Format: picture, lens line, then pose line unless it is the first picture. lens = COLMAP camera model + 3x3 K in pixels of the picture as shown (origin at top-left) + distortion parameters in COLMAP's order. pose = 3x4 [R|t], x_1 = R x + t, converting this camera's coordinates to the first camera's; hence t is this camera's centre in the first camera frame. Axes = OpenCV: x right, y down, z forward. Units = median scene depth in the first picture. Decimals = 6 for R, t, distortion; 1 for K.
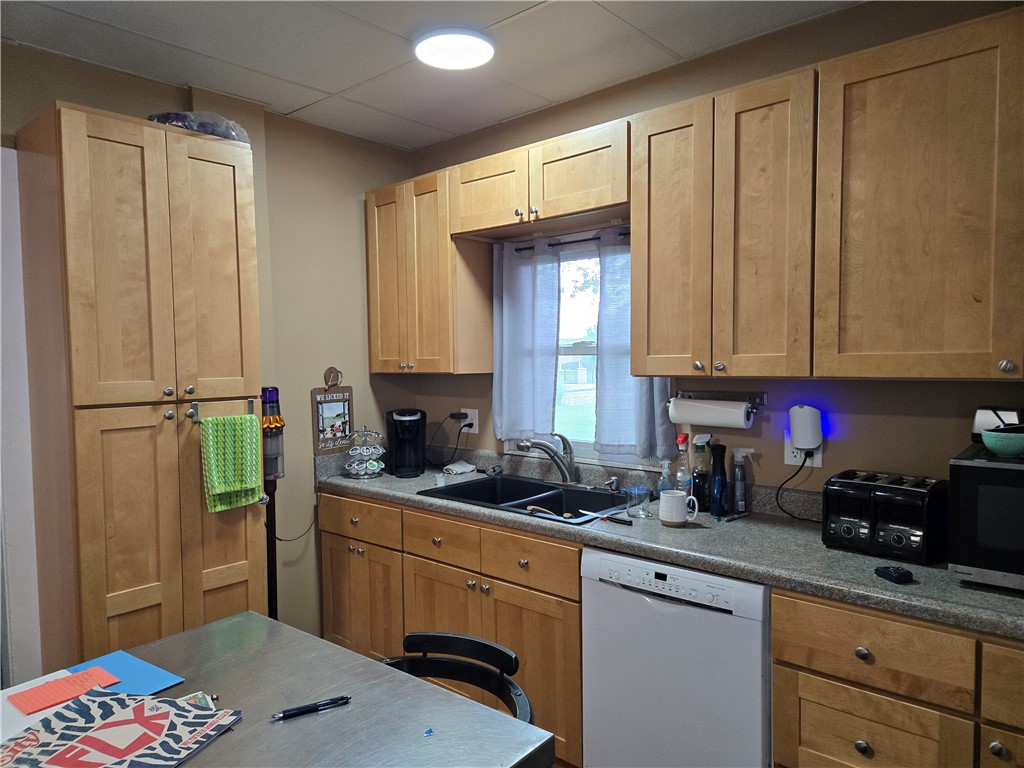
lens RADIAL K [[694.8, 0, 505.2], [0, 694.8, 388.2], [0, 0, 1]] dist [0.051350, -0.033687]
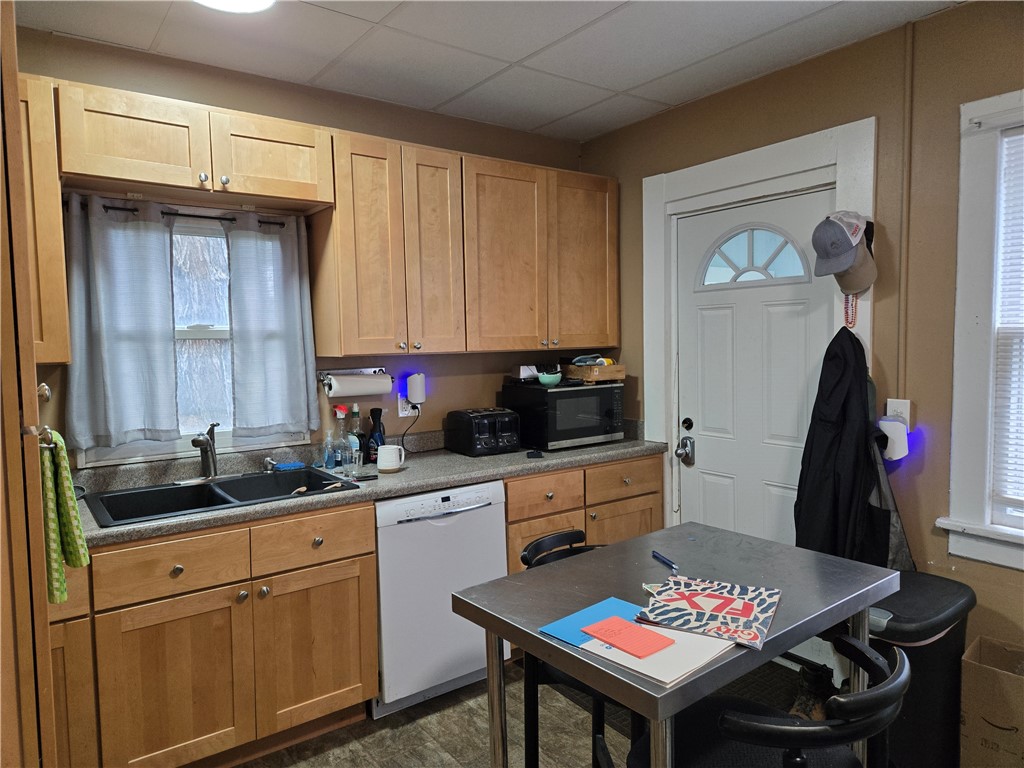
lens RADIAL K [[694.8, 0, 502.9], [0, 694.8, 382.3], [0, 0, 1]] dist [0.051350, -0.033687]
pose [[0.187214, -0.044925, 0.981291, -1.102943], [0.064914, 0.997336, 0.033275, 0.006432], [-0.980172, 0.057470, 0.189632, 0.645062]]
